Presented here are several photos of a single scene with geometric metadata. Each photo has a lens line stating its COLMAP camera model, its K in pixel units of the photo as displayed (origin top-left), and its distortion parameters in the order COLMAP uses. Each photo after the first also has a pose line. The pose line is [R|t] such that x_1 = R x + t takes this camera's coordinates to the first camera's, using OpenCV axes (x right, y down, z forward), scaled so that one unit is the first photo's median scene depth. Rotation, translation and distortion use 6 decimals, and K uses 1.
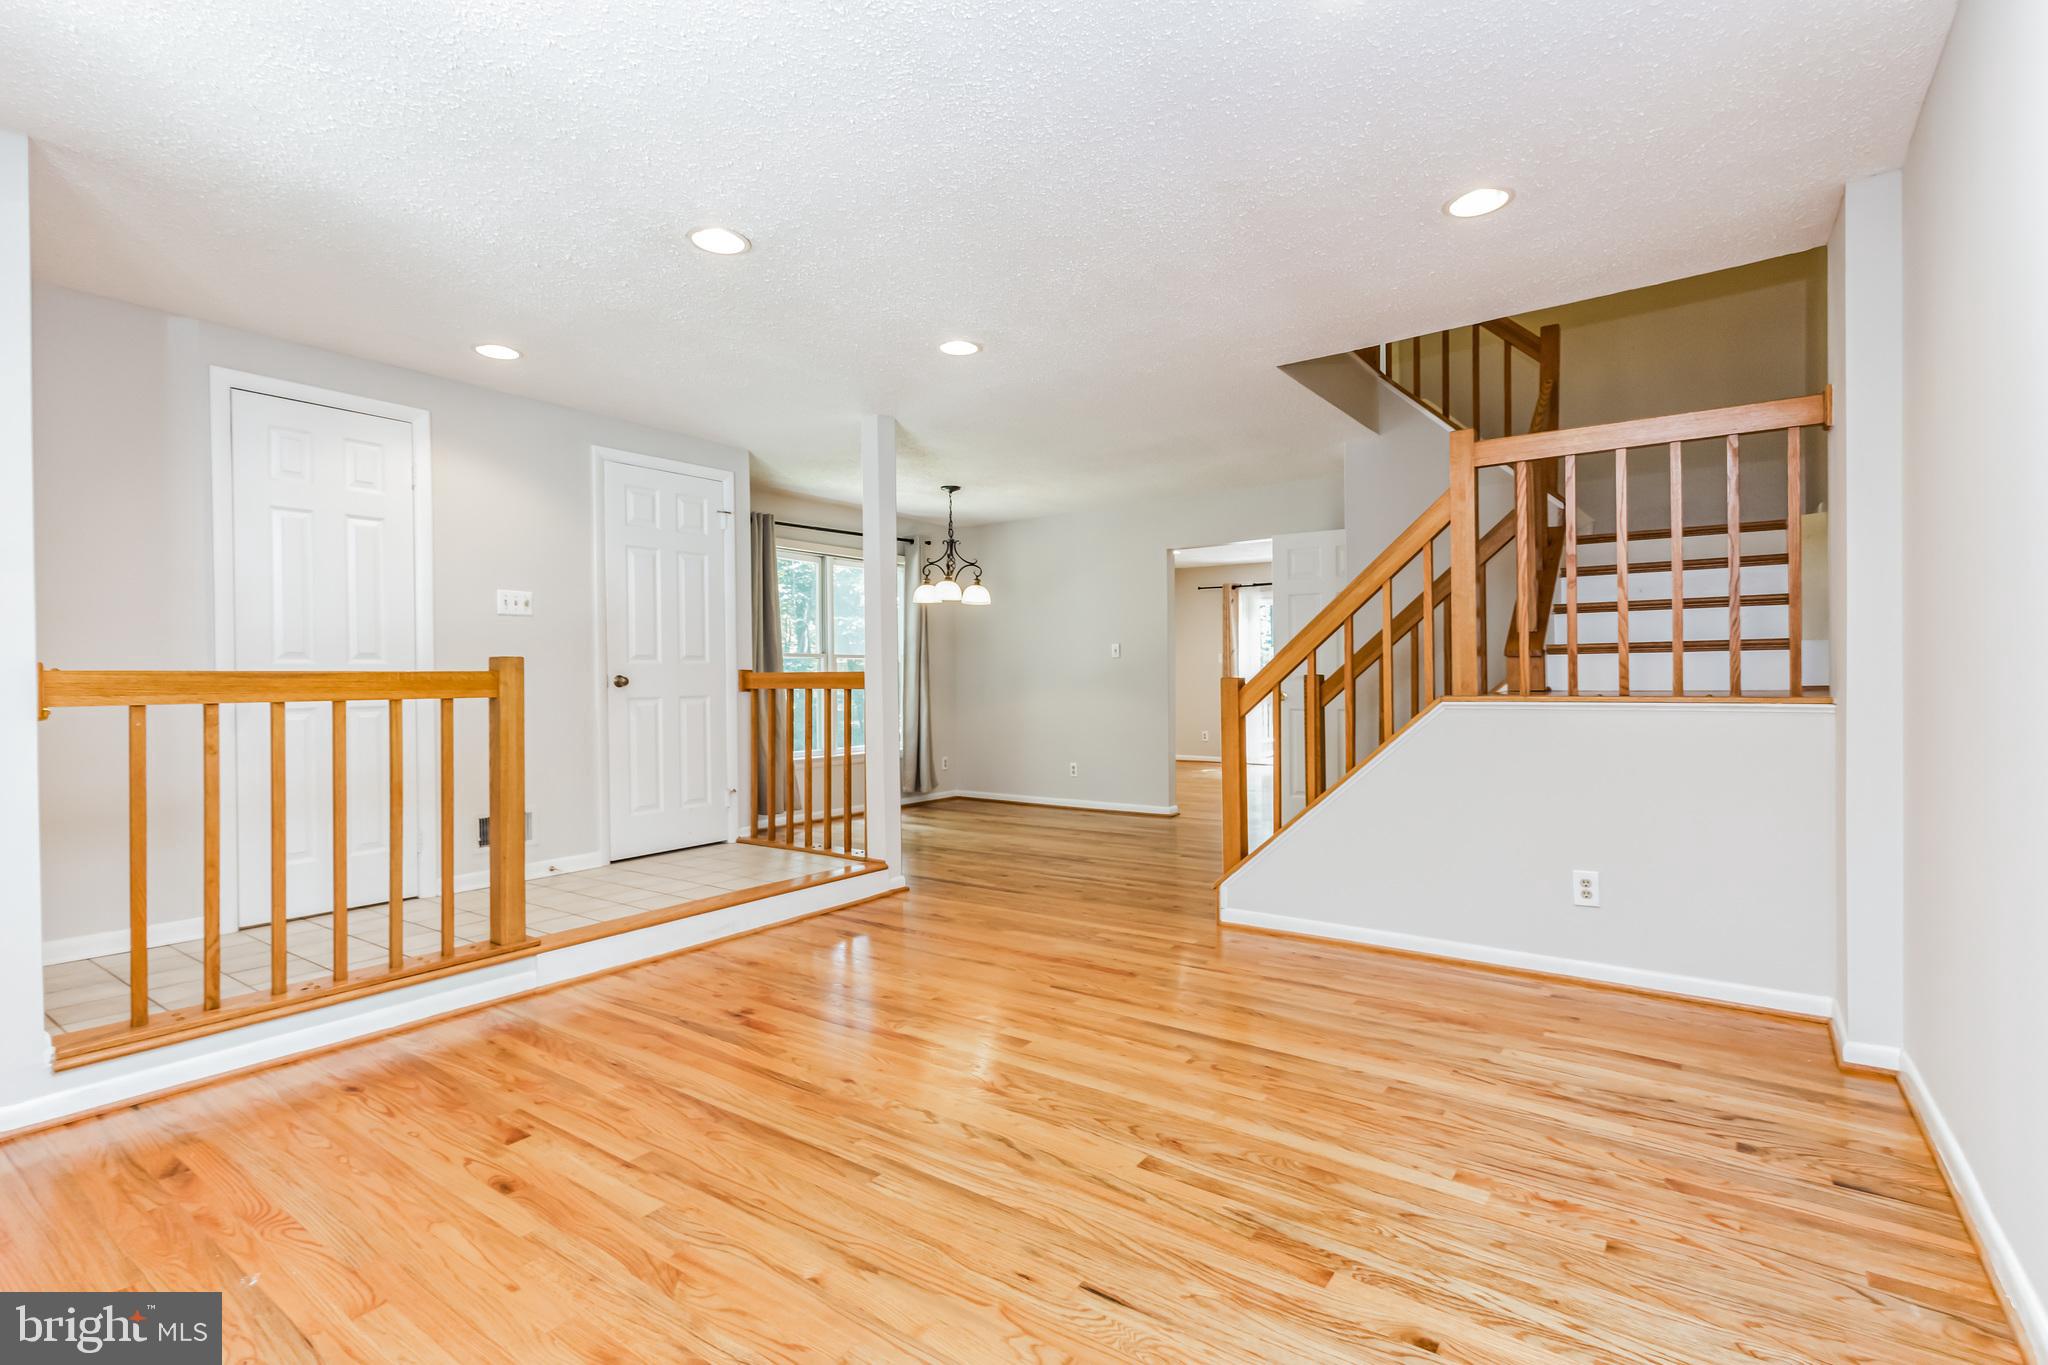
lens RADIAL K [[952.7, 0, 1028.3], [0, 952.7, 676.7], [0, 0, 1]] dist [0.011100, -0.000951]
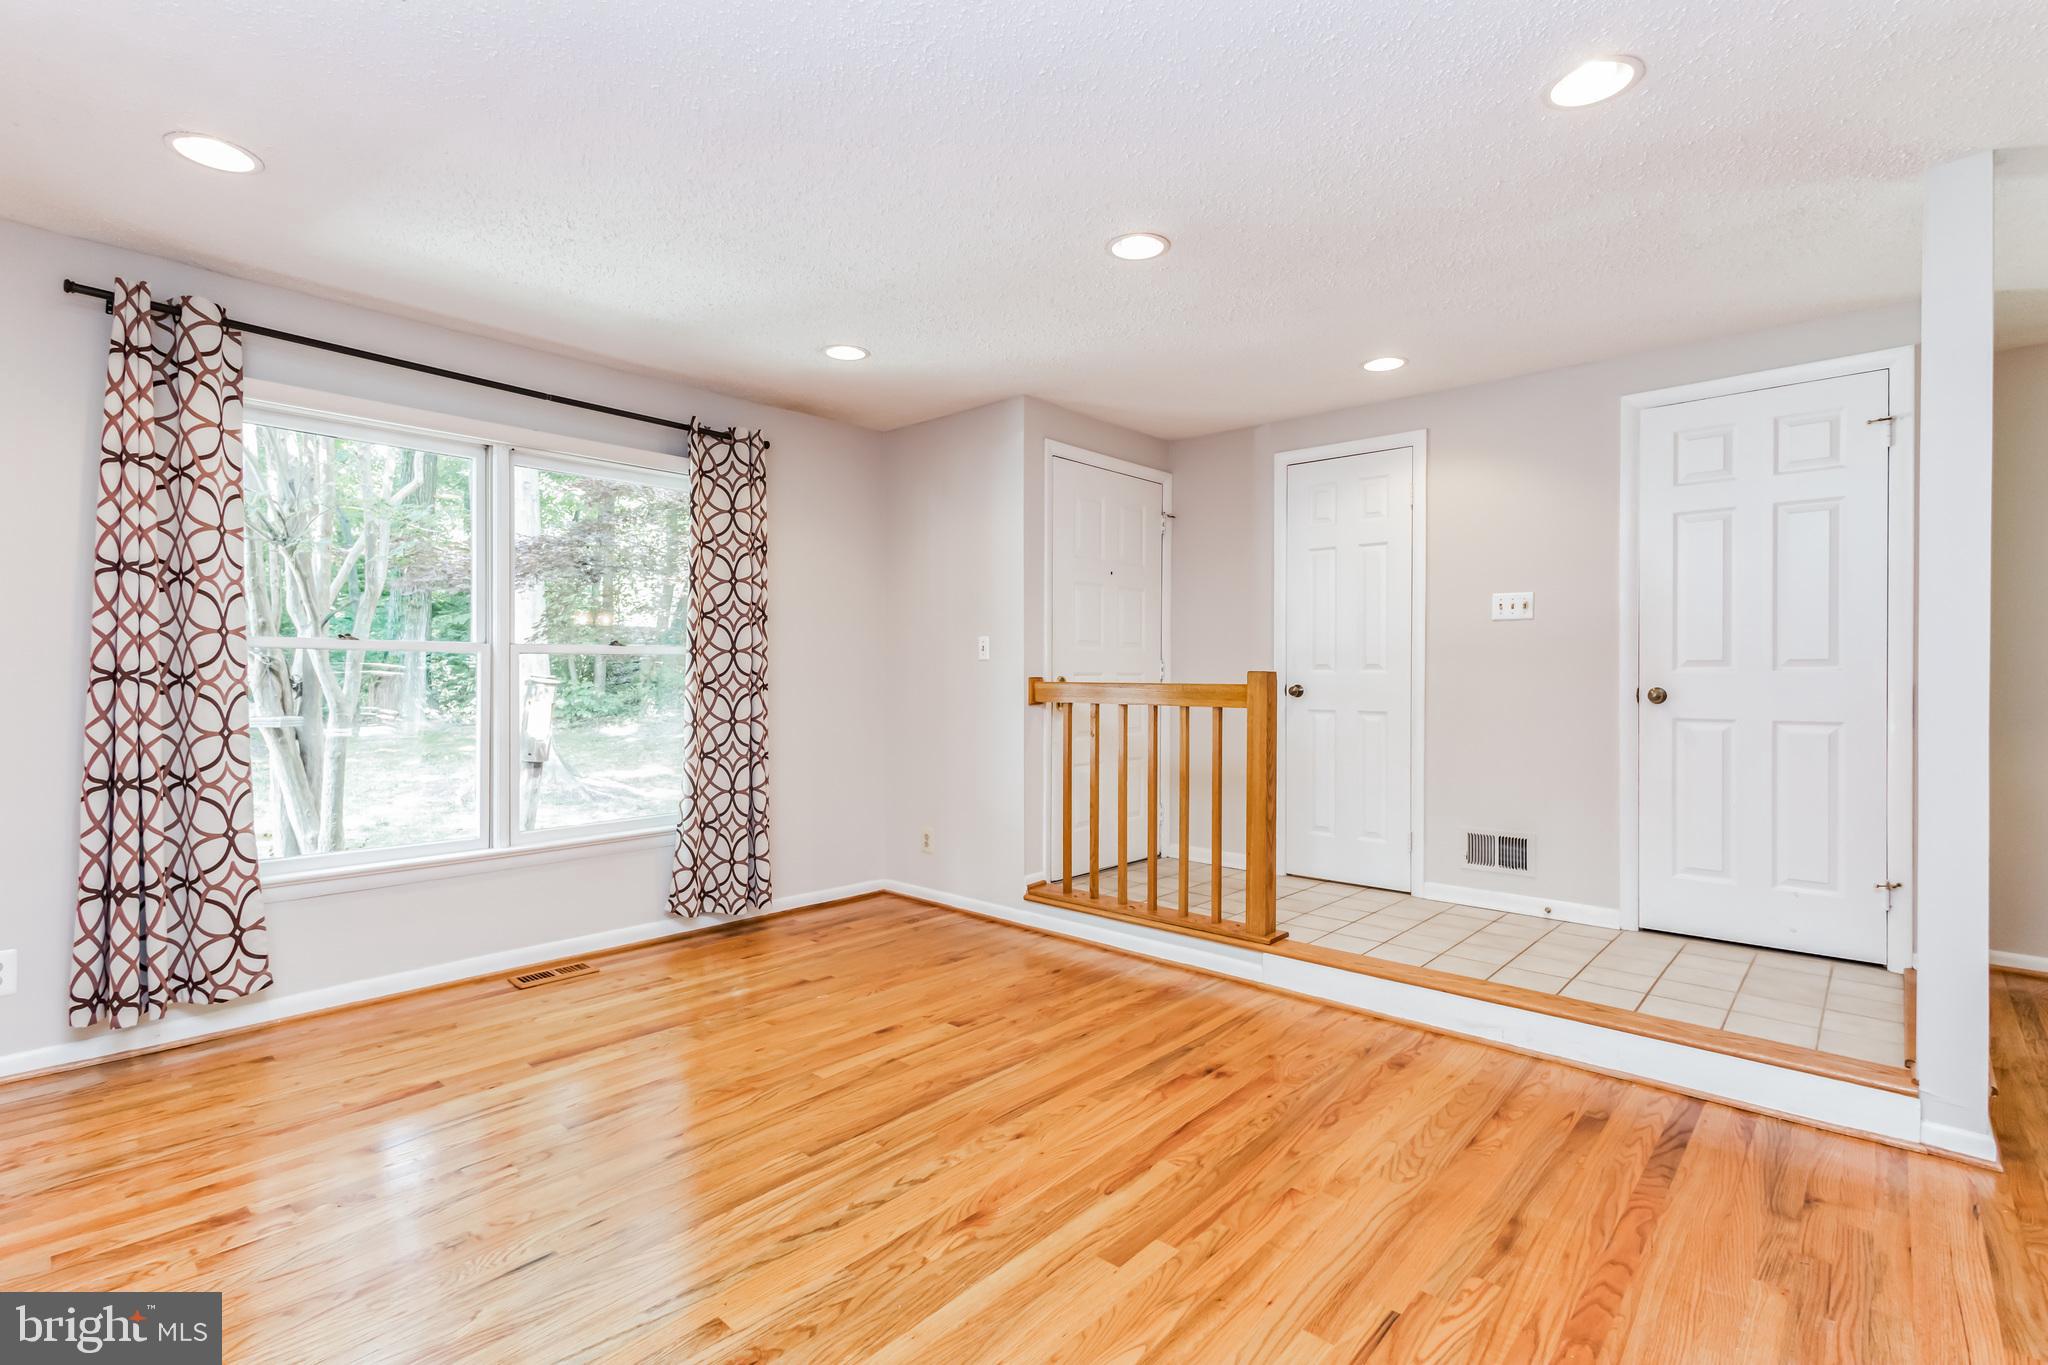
lens RADIAL K [[952.7, 0, 1029.6], [0, 952.7, 676.2], [0, 0, 1]] dist [0.011100, -0.000951]
pose [[-0.120056, 0.013383, -0.992677, 0.609041], [-0.000779, 0.999908, 0.013574, -0.032119], [0.992767, 0.002403, -0.120034, 0.935772]]
